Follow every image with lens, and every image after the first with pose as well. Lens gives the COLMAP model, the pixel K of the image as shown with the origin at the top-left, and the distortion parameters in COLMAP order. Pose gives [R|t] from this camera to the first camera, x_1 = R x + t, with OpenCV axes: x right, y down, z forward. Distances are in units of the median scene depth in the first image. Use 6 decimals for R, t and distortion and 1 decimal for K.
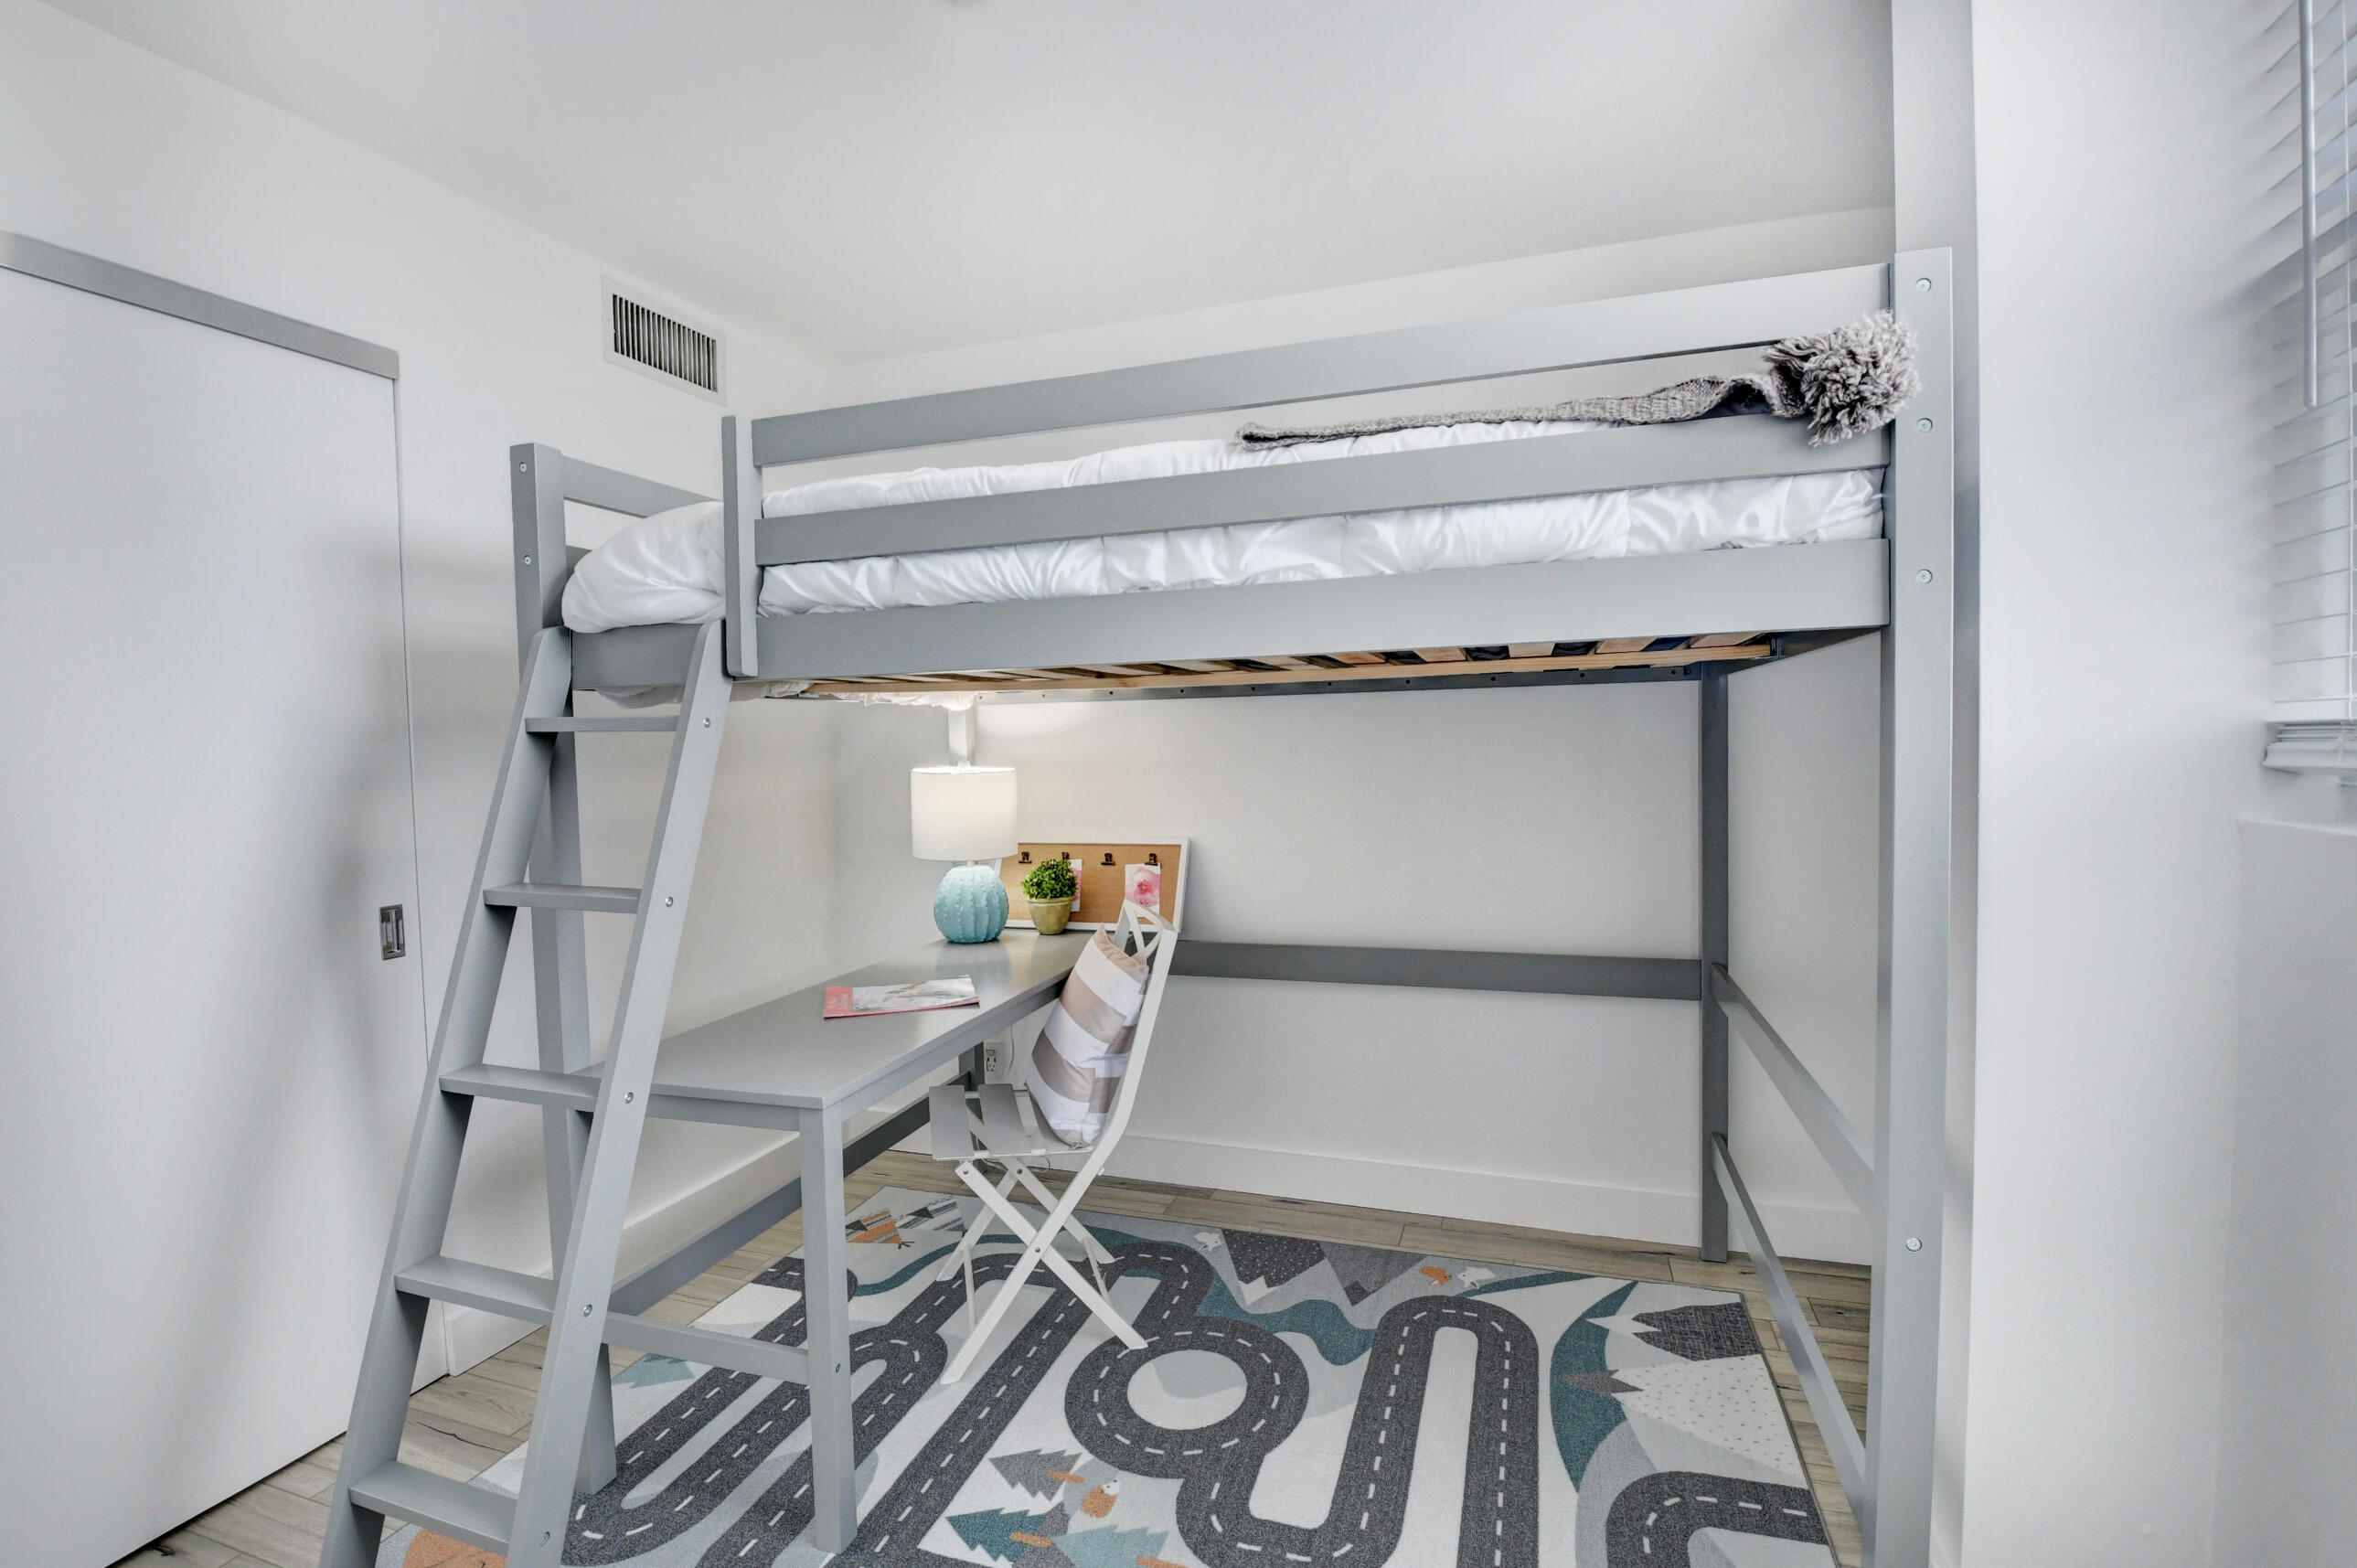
lens RADIAL K [[1067.3, 0, 1173.0], [0, 1067.3, 783.5], [0, 0, 1]] dist [0.001281, -0.019332]
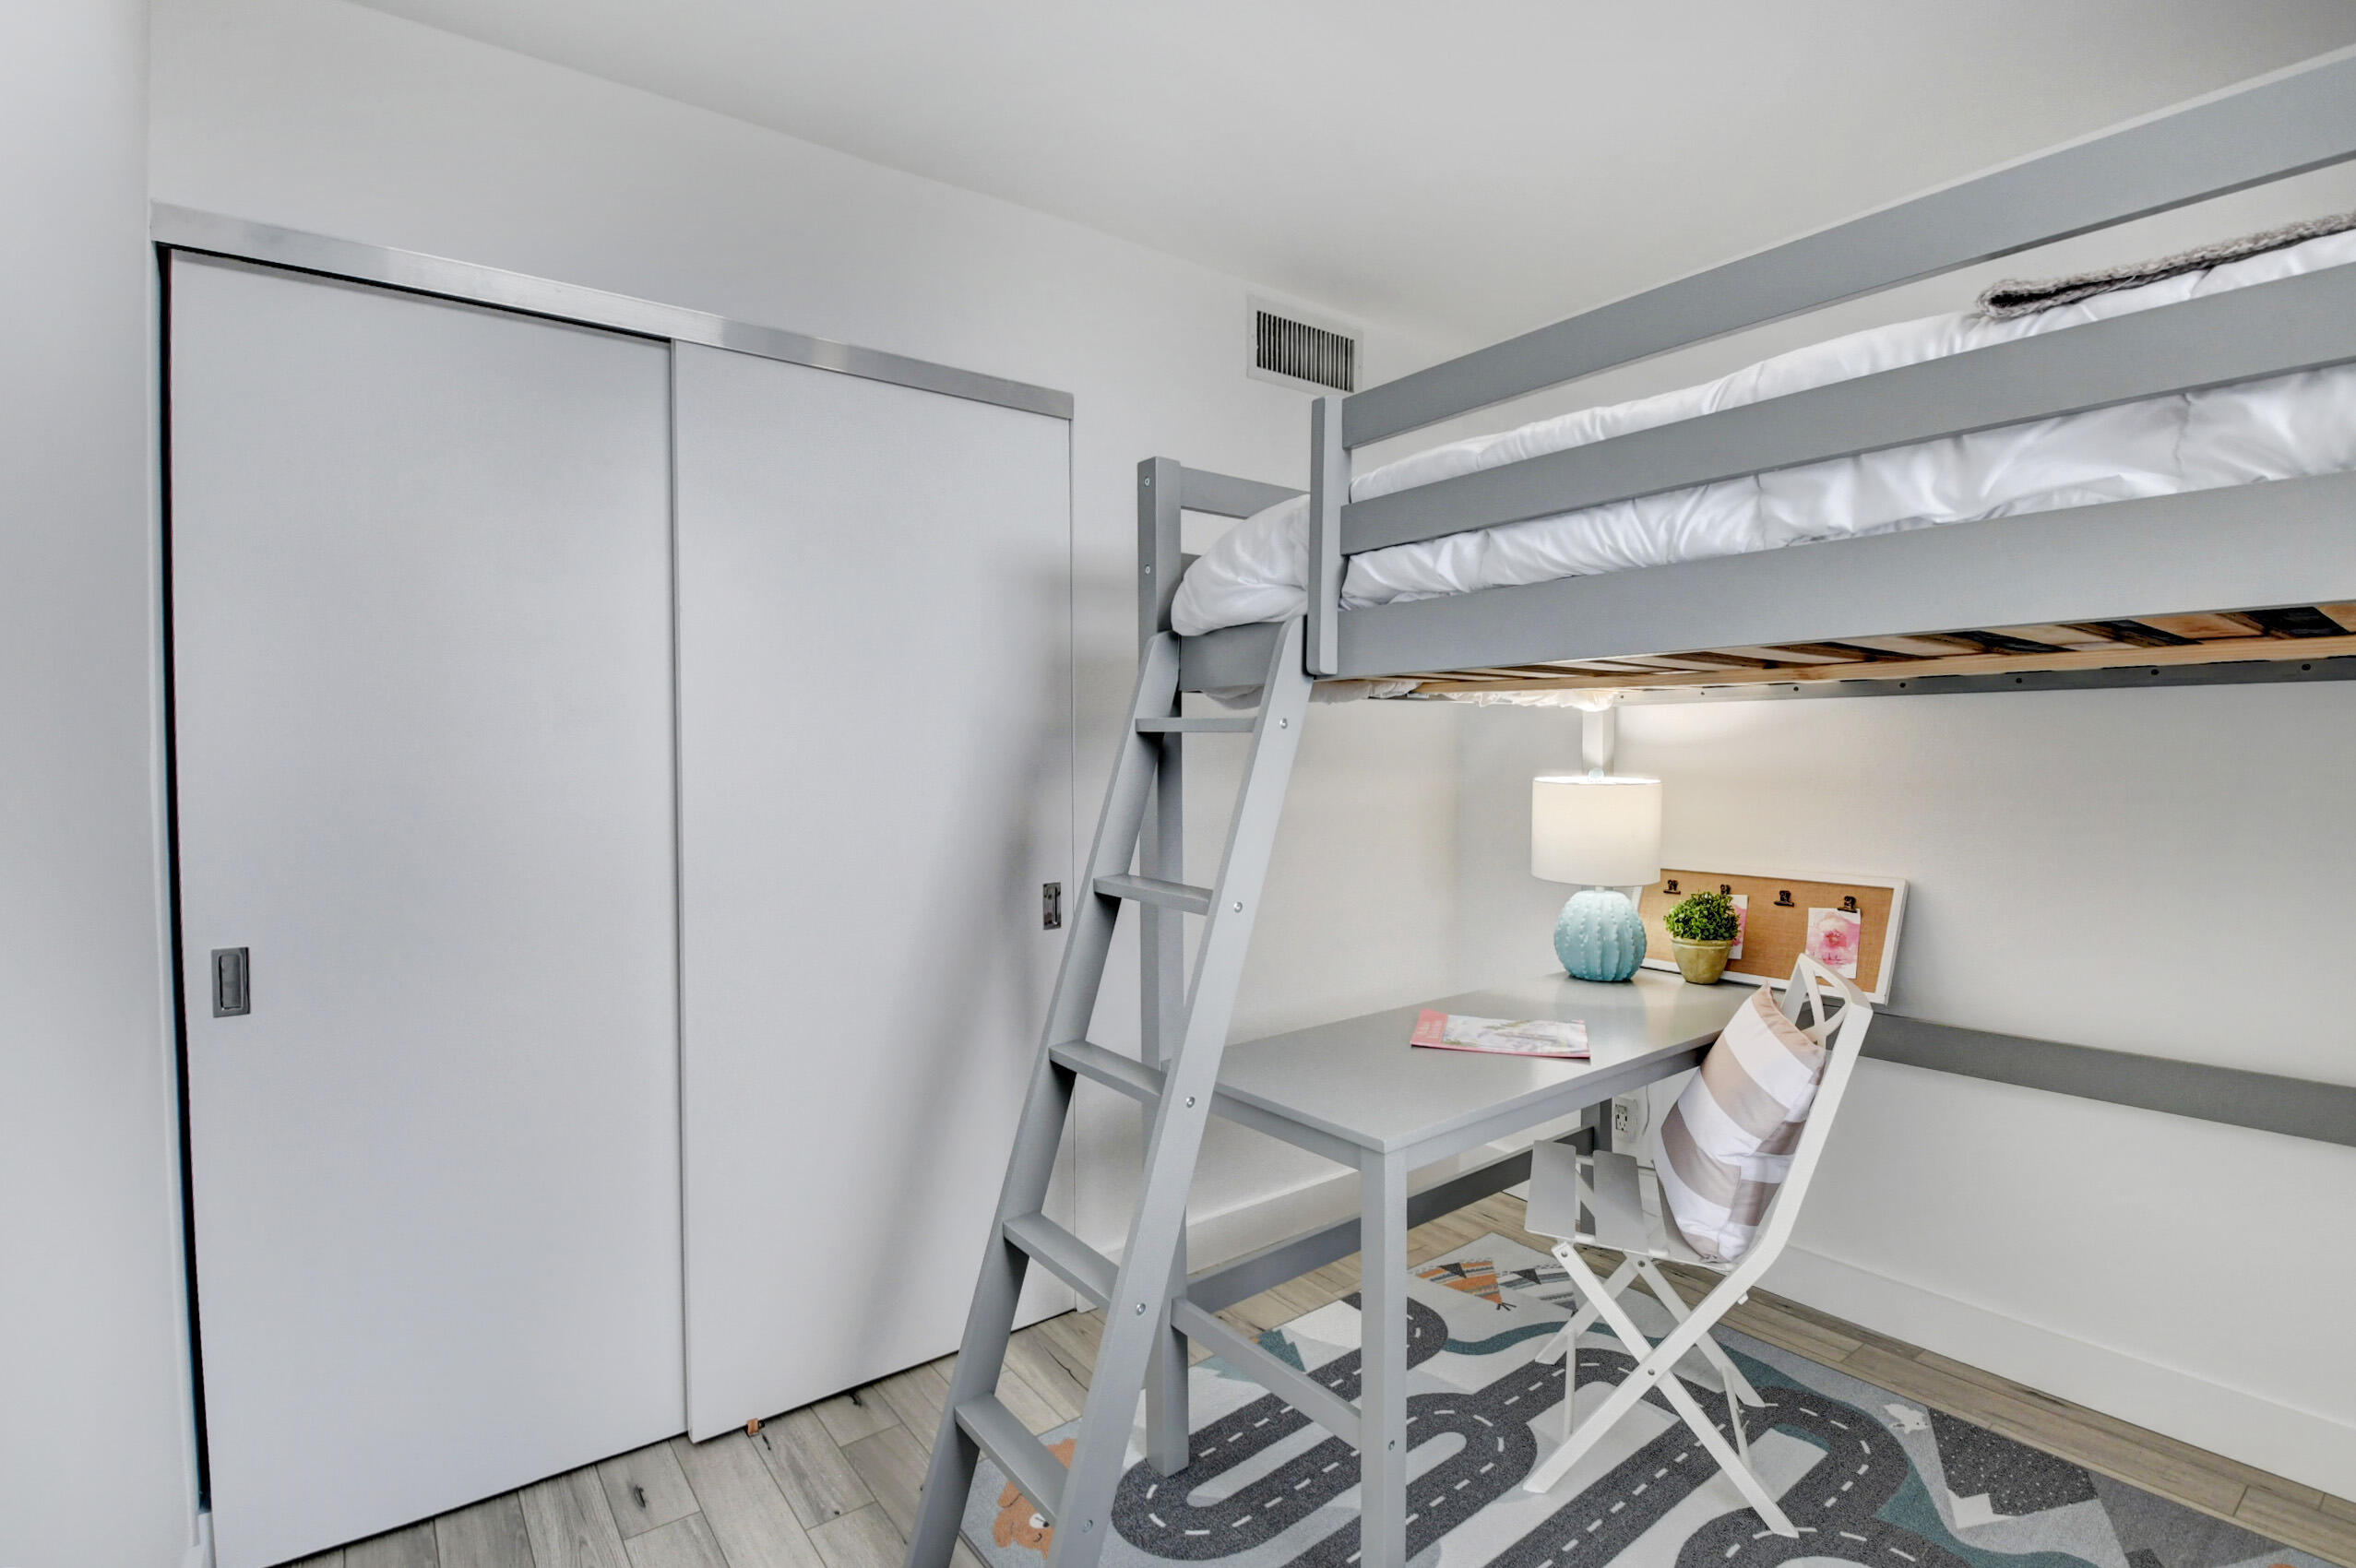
lens RADIAL K [[1076.4, 0, 1178.0], [0, 1076.4, 784.0], [0, 0, 1]] dist [0.018885, -0.037614]
pose [[0.826367, 0.034889, -0.562050, 0.022545], [-0.037045, 0.999285, 0.007565, -0.005431], [0.561912, 0.014570, 0.827069, 0.118880]]
